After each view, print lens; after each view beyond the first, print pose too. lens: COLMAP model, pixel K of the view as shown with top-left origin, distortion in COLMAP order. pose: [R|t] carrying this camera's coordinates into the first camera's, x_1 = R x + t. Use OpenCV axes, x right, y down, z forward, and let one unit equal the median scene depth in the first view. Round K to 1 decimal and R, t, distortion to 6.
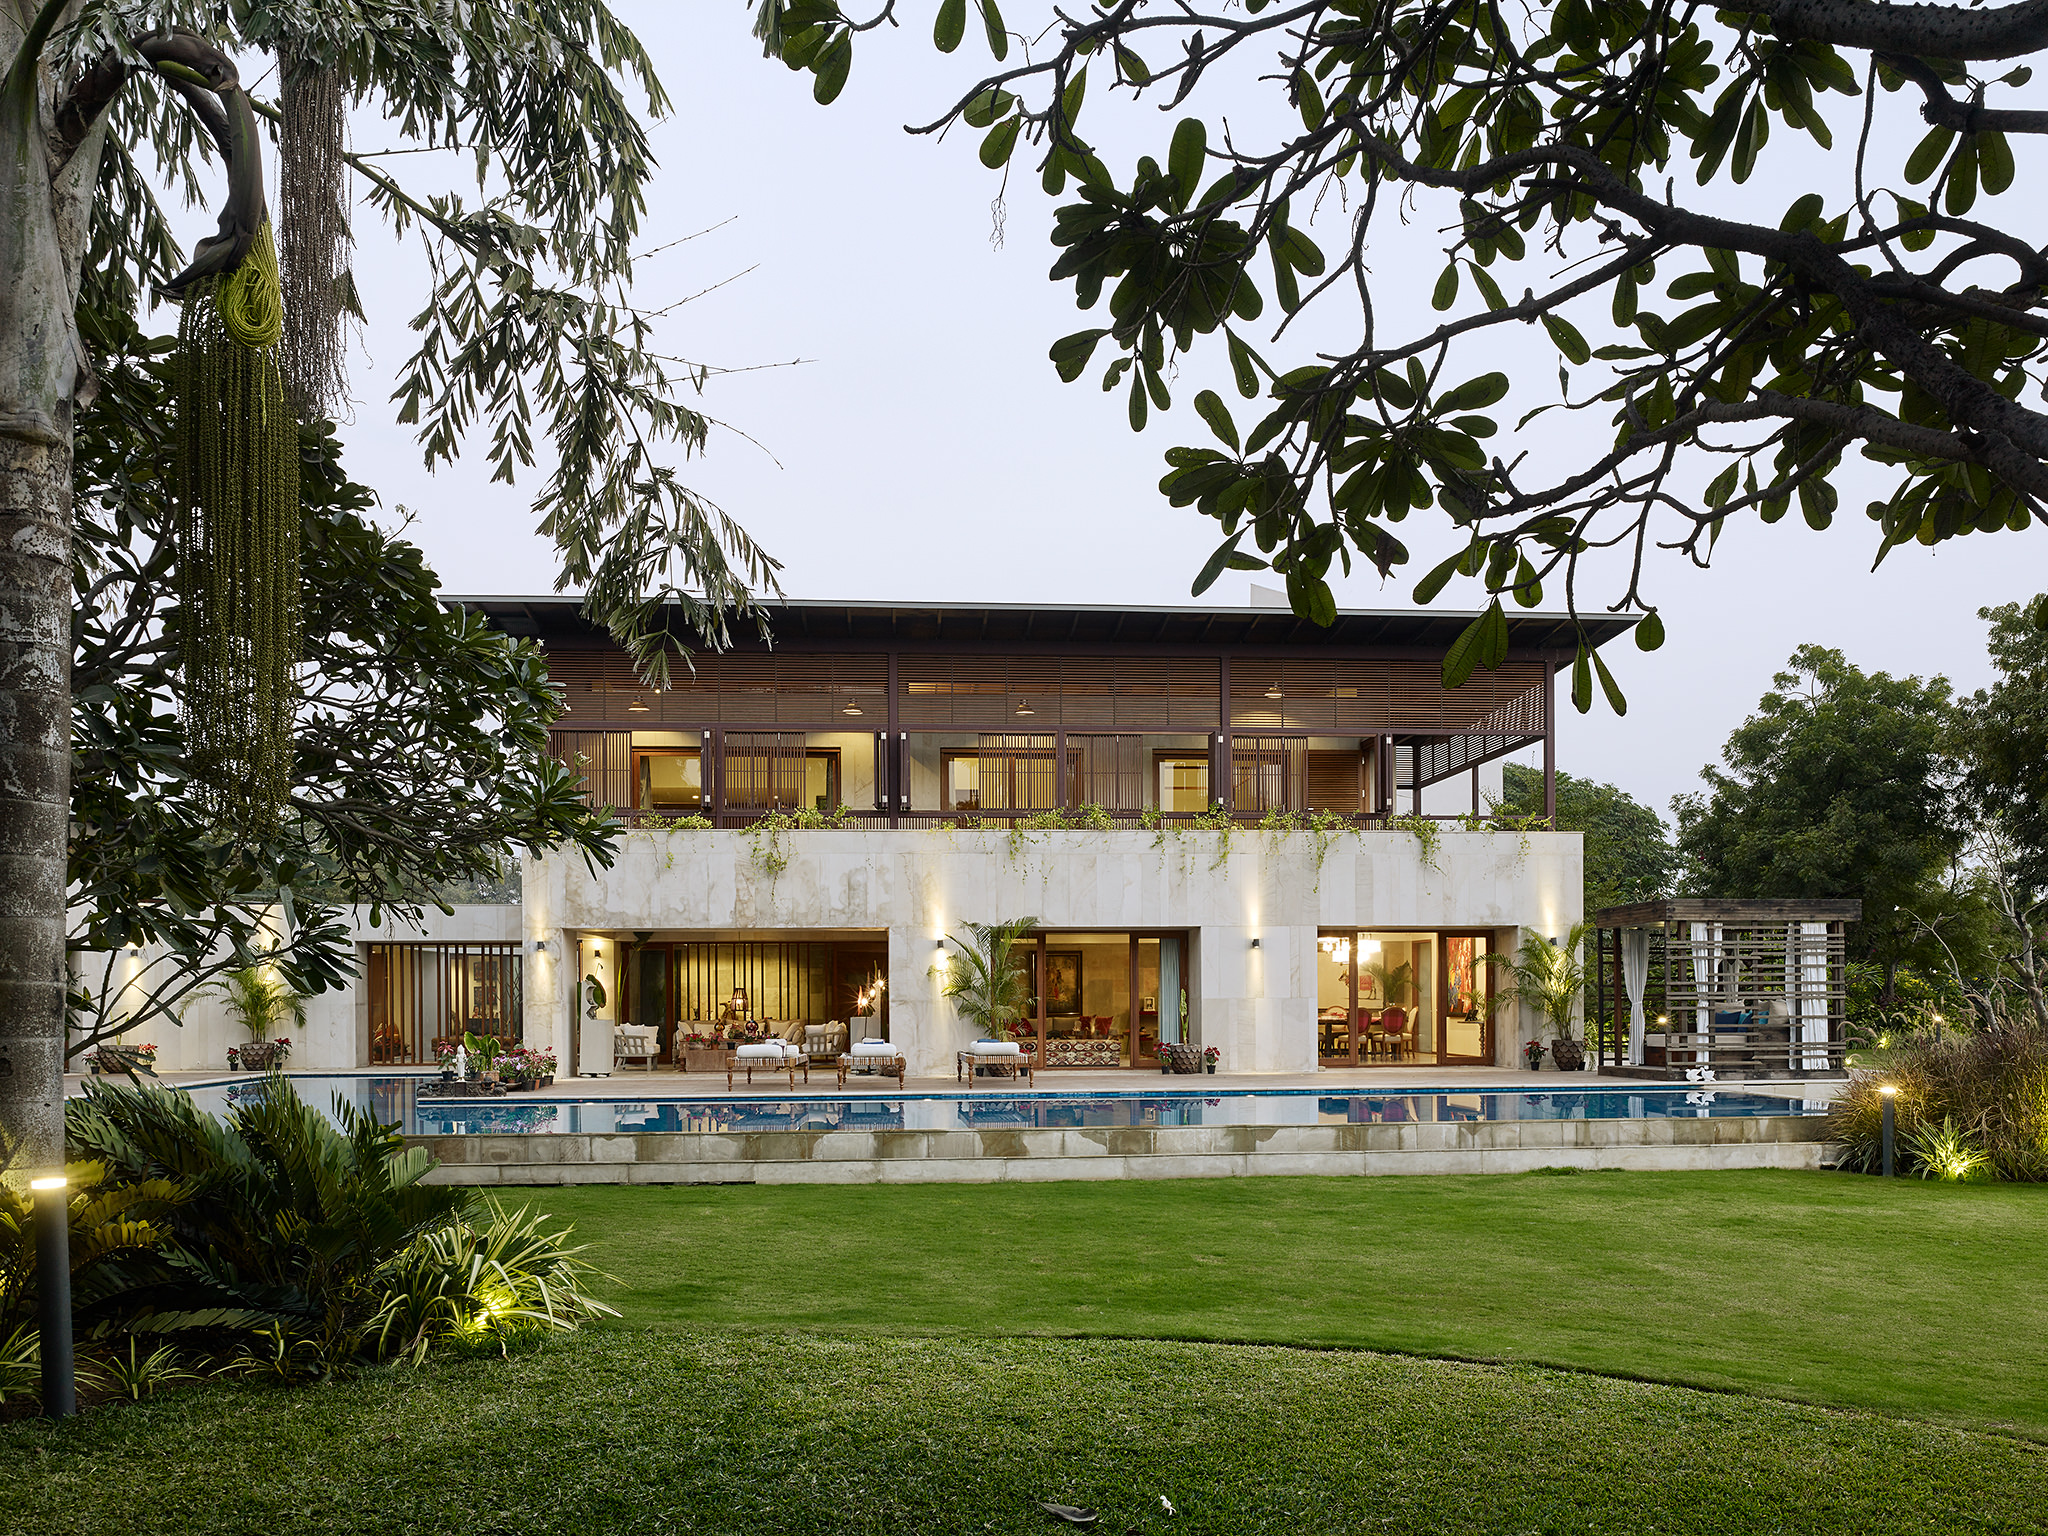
lens RADIAL K [[1529.2, 0, 1030.4], [0, 1529.2, 716.5], [0, 0, 1]] dist [-0.005383, 0.005397]
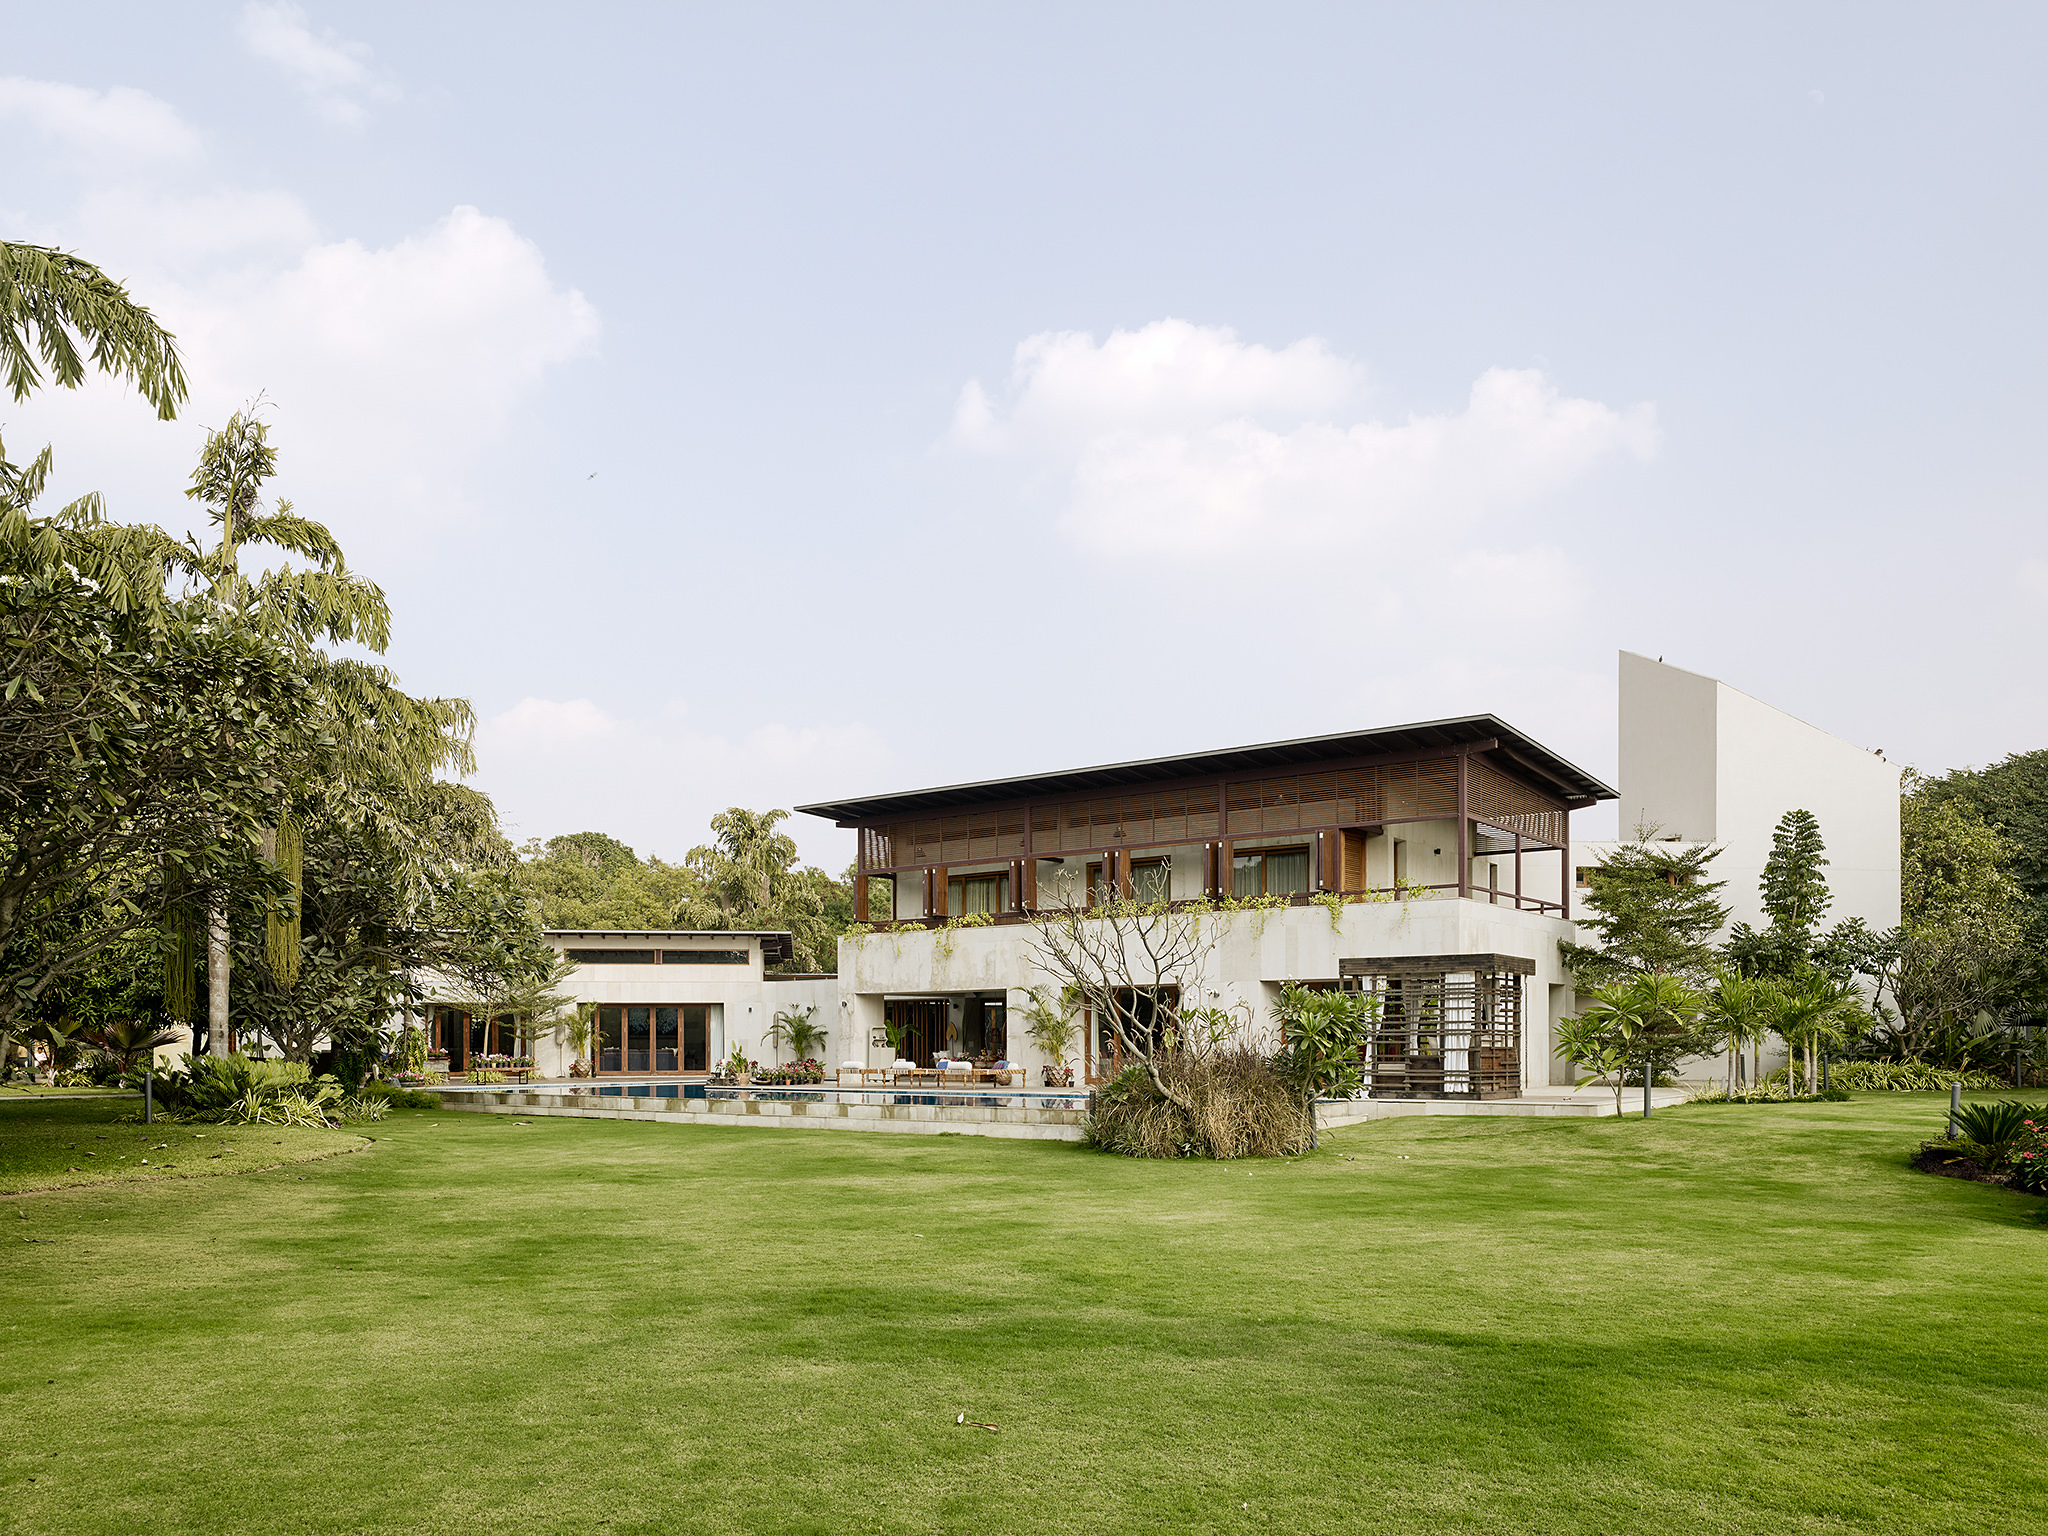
lens RADIAL K [[1529.2, 0, 1030.4], [0, 1529.2, 716.5], [0, 0, 1]] dist [-0.005383, 0.005397]
pose [[0.727231, -0.139749, -0.672016, 1.131498], [0.123683, 0.989709, -0.071969, -0.024418], [0.675157, -0.030779, 0.737031, -0.139382]]
